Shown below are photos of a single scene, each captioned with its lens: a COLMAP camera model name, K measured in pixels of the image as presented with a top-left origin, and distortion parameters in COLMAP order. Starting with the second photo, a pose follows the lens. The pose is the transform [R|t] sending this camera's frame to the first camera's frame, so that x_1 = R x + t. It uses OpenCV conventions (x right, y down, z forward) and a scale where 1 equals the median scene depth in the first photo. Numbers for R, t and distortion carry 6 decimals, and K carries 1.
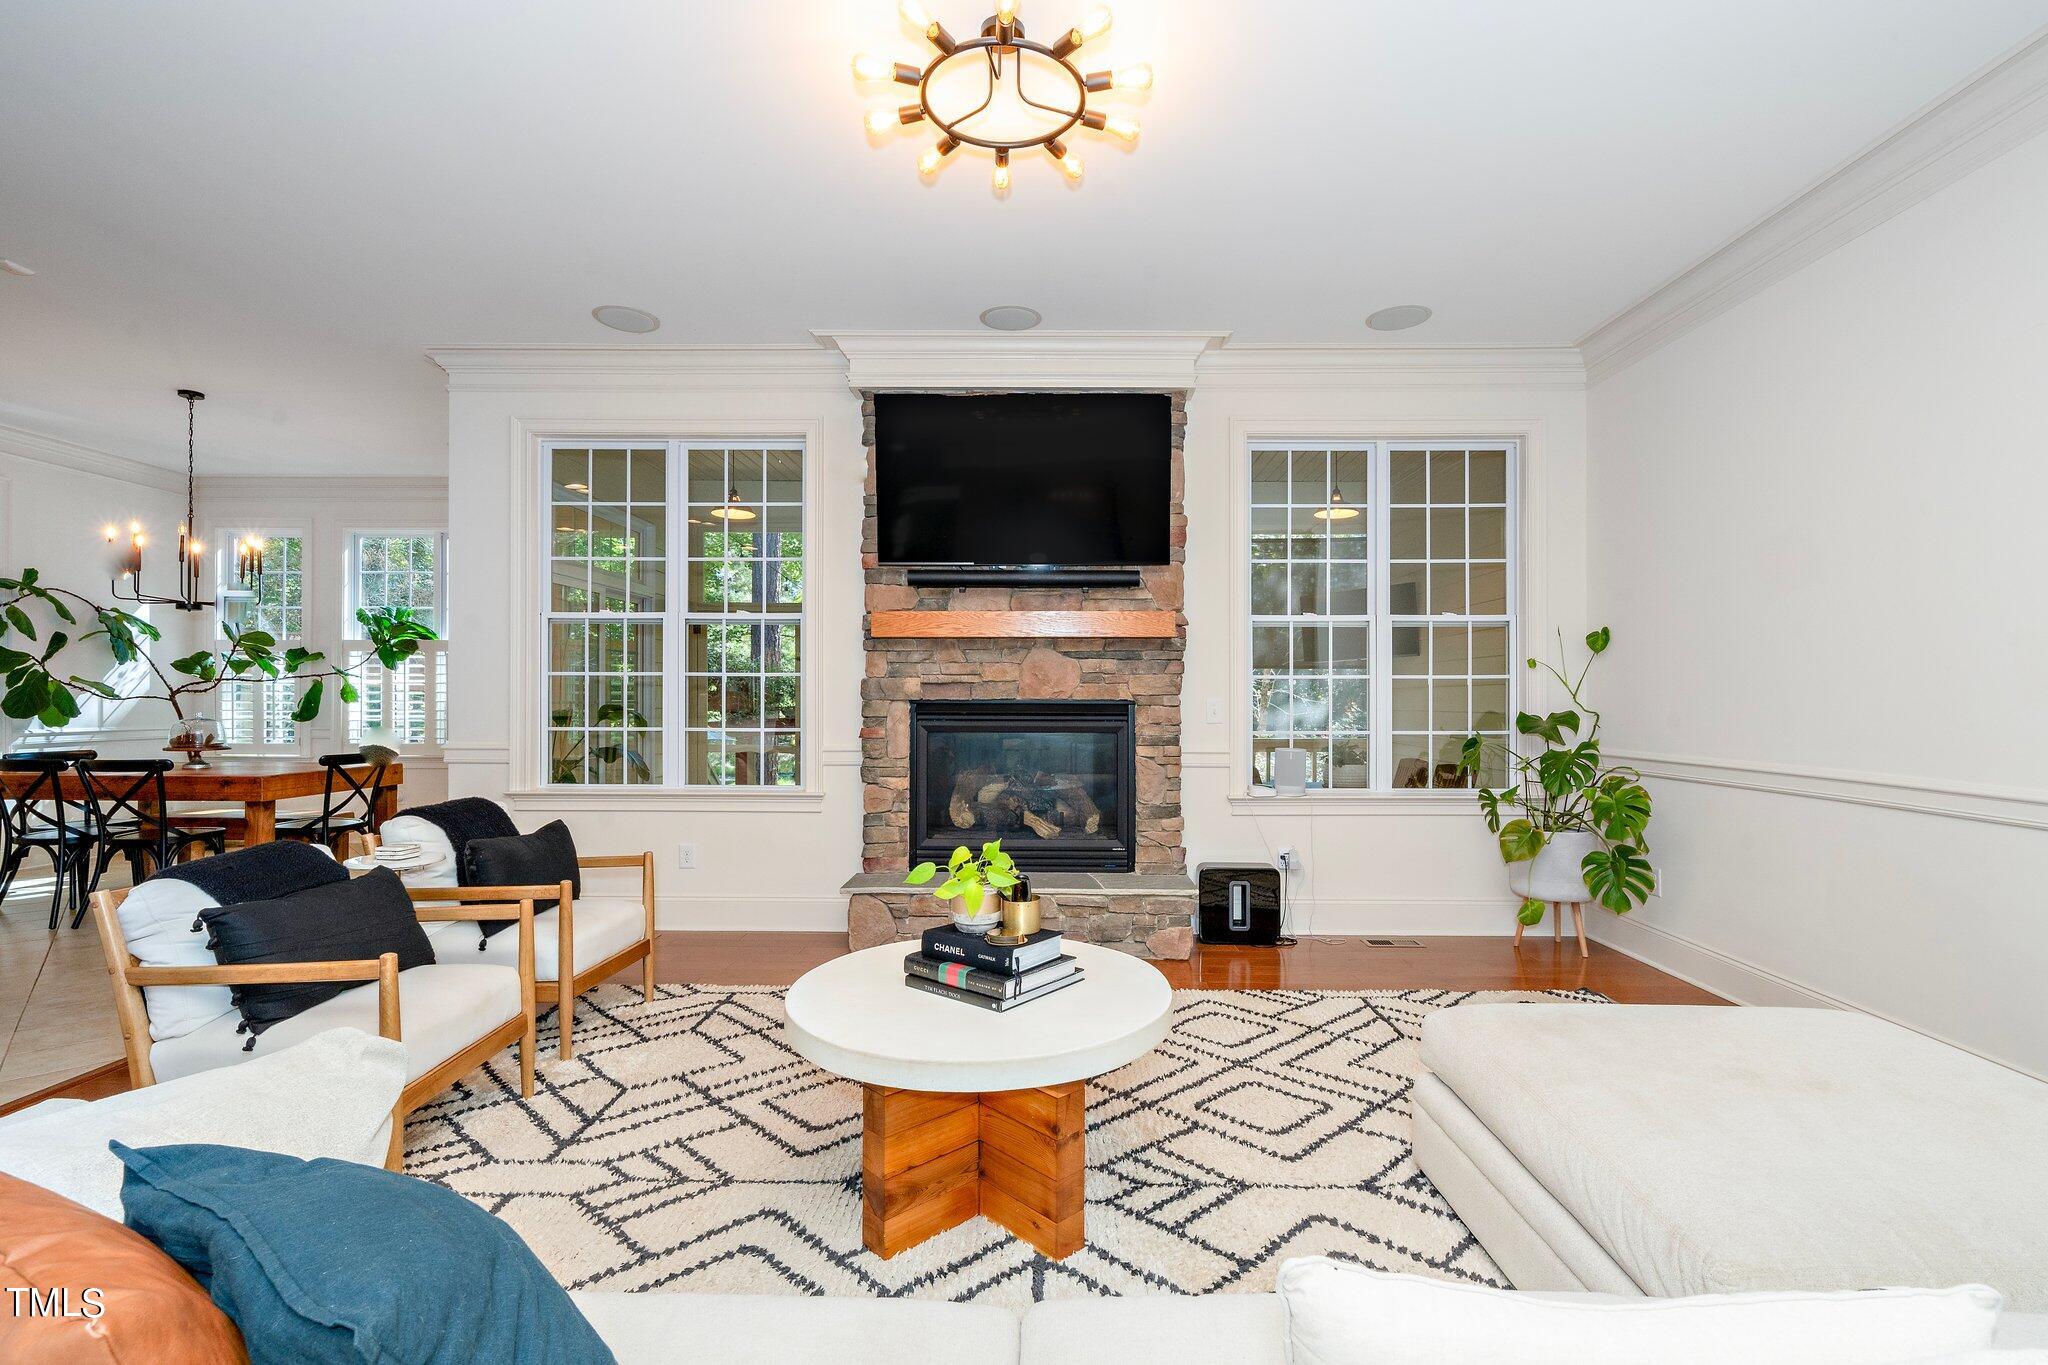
lens RADIAL K [[909.8, 0, 1024.0], [0, 909.8, 682.5], [0, 0, 1]] dist [0.001757, 0.000211]
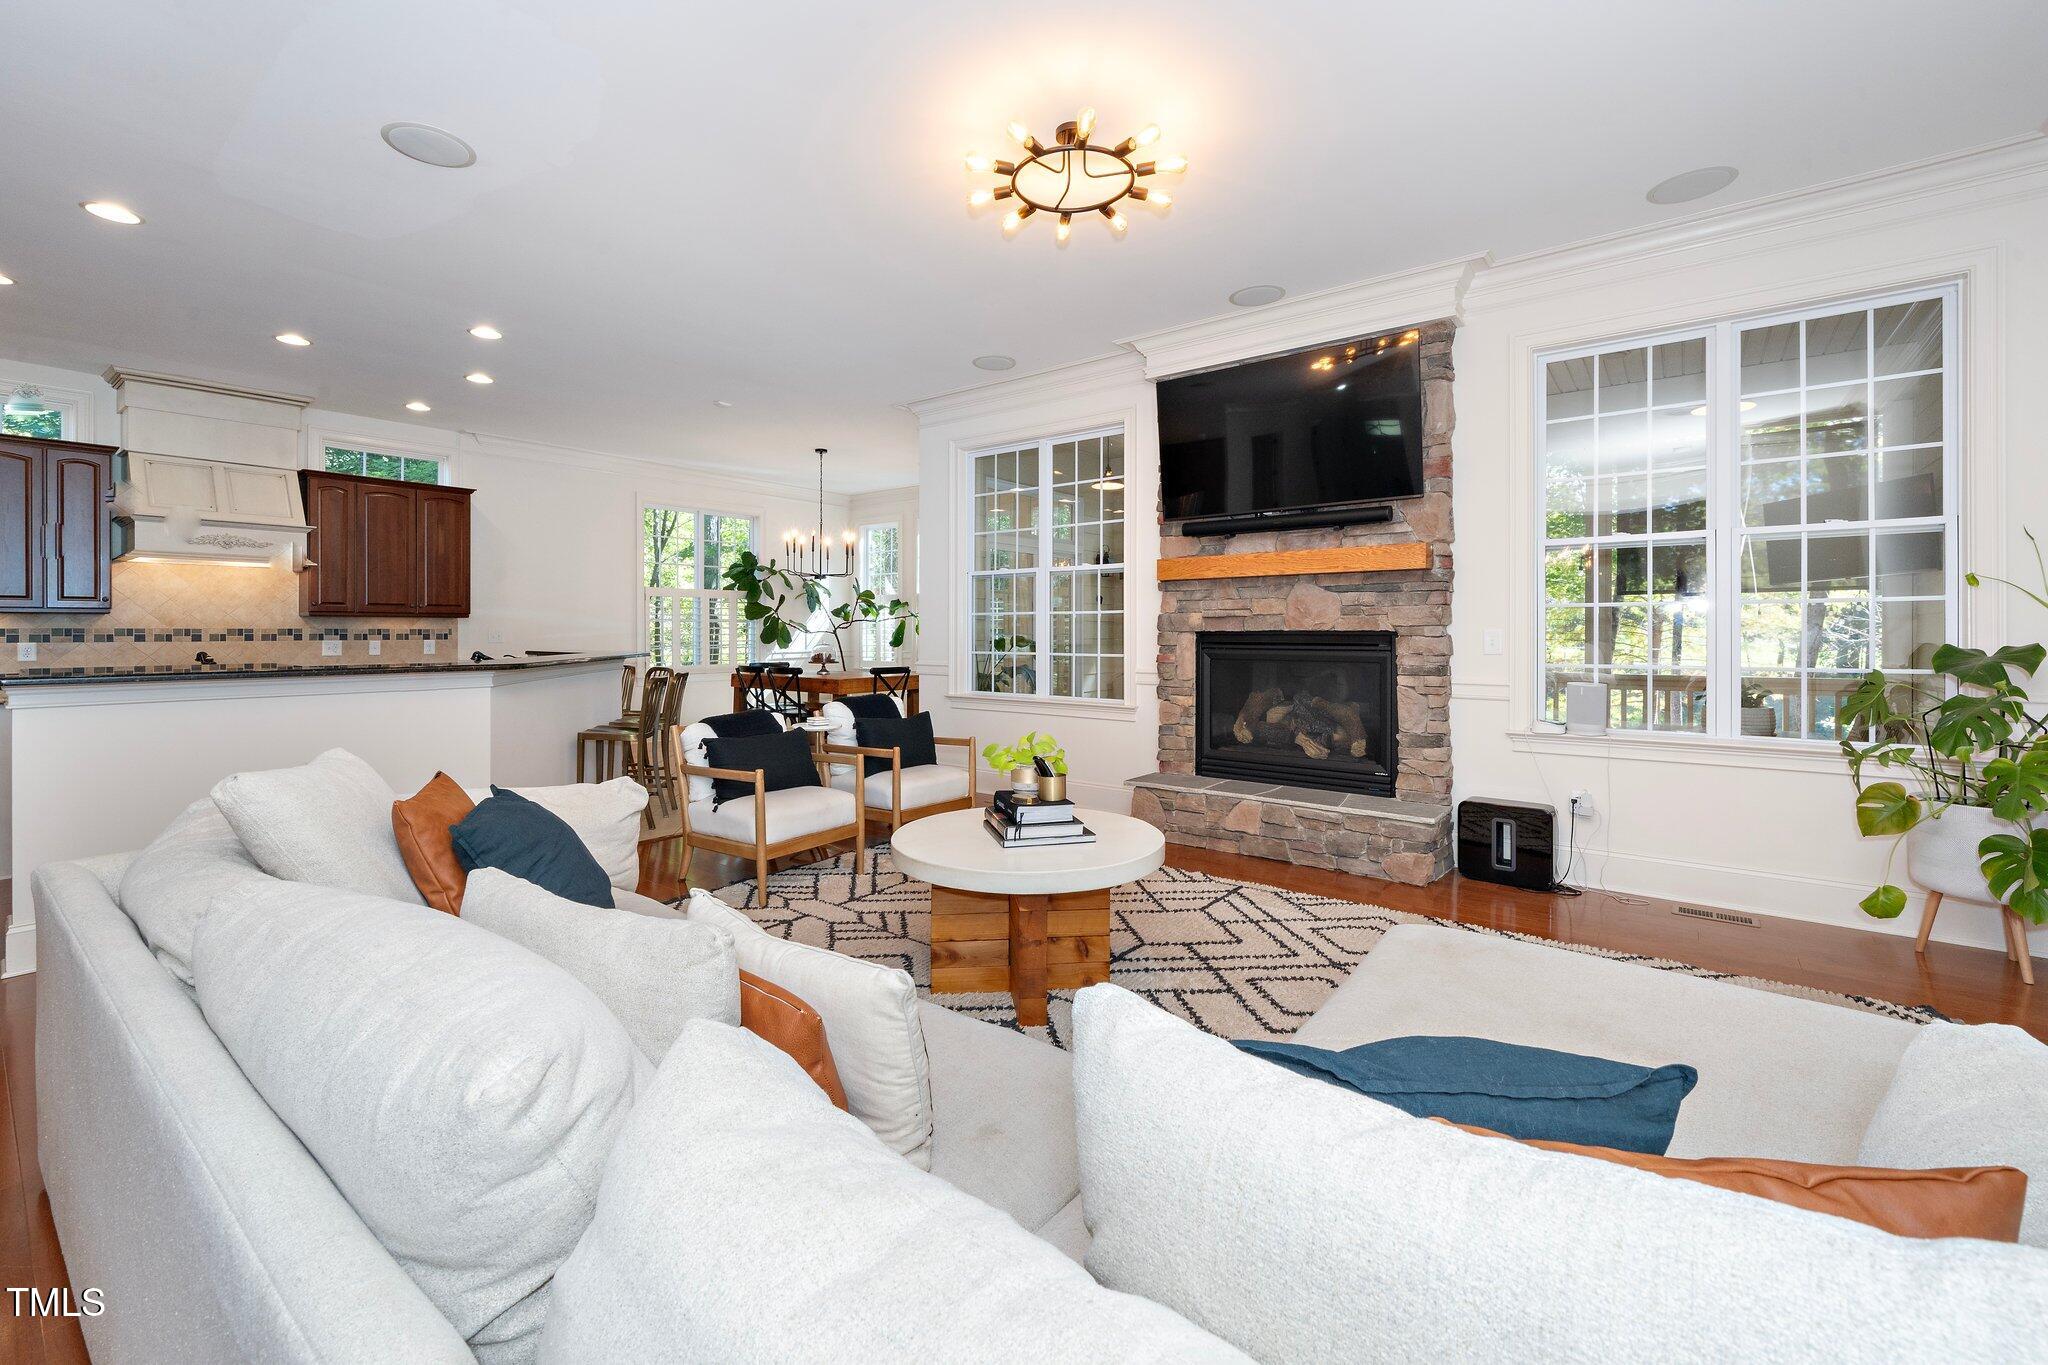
lens RADIAL K [[847.0, 0, 1023.0], [0, 847.0, 614.4], [0, 0, 1]] dist [0.000167, -0.000020]
pose [[0.794719, -0.015729, -0.606774, 0.370464], [0.014028, 0.999873, -0.007545, 0.001900], [0.606816, -0.002515, 0.794839, -0.019477]]
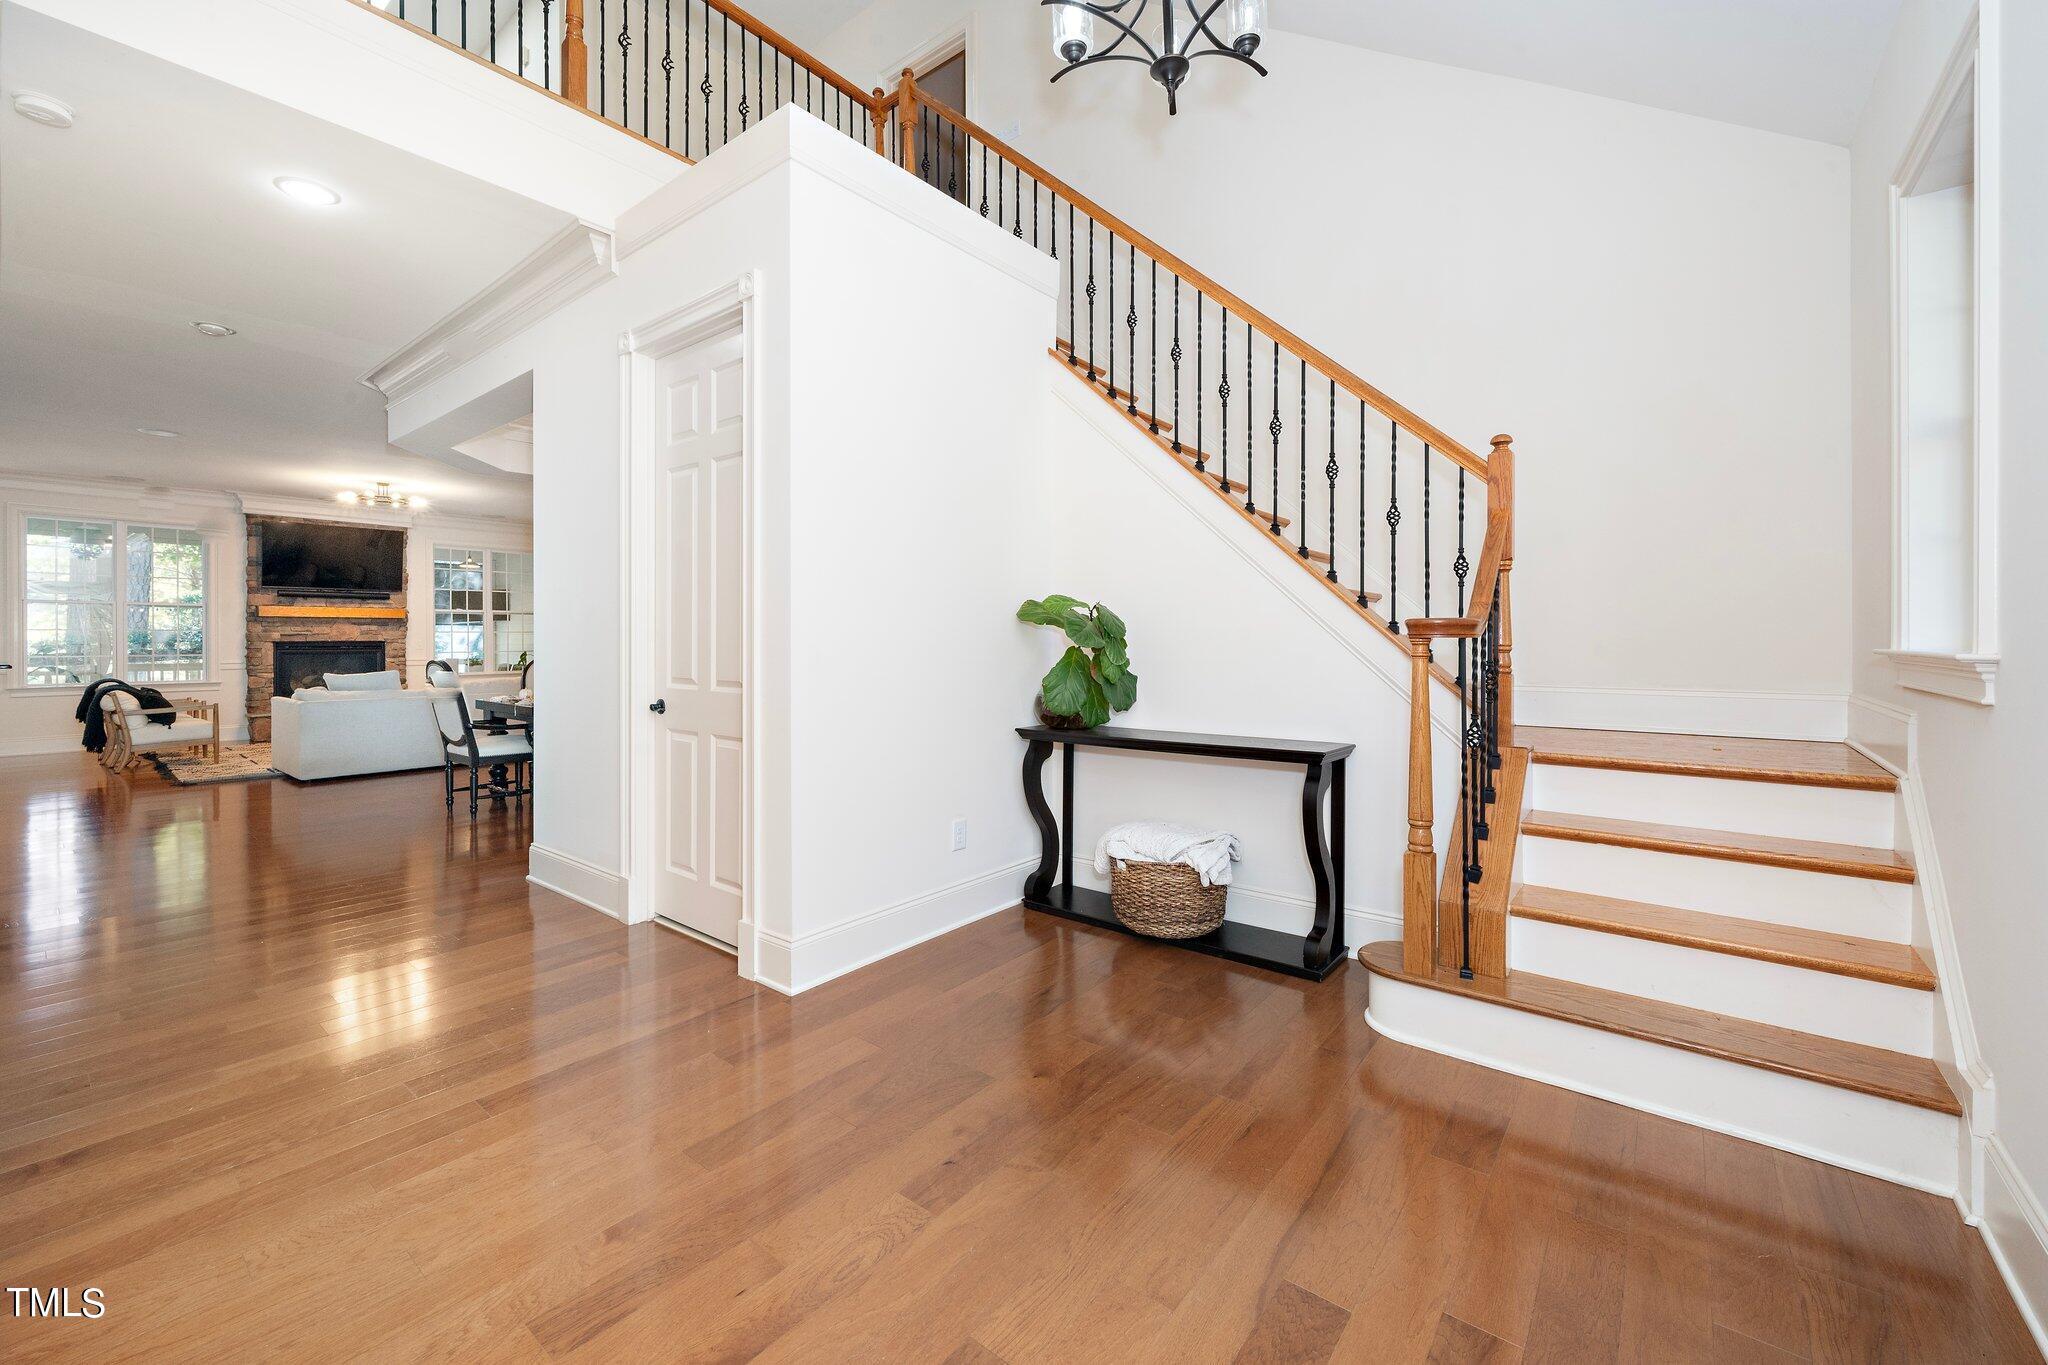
lens RADIAL K [[823.7, 0, 1020.9], [0, 823.7, 644.1], [0, 0, 1]] dist [0.002021, 0.000240]
pose [[0.607450, -0.007730, 0.794320, -0.673609], [-0.009661, 0.999807, 0.017117, -0.031659], [-0.794299, -0.018071, 0.607258, -1.972590]]
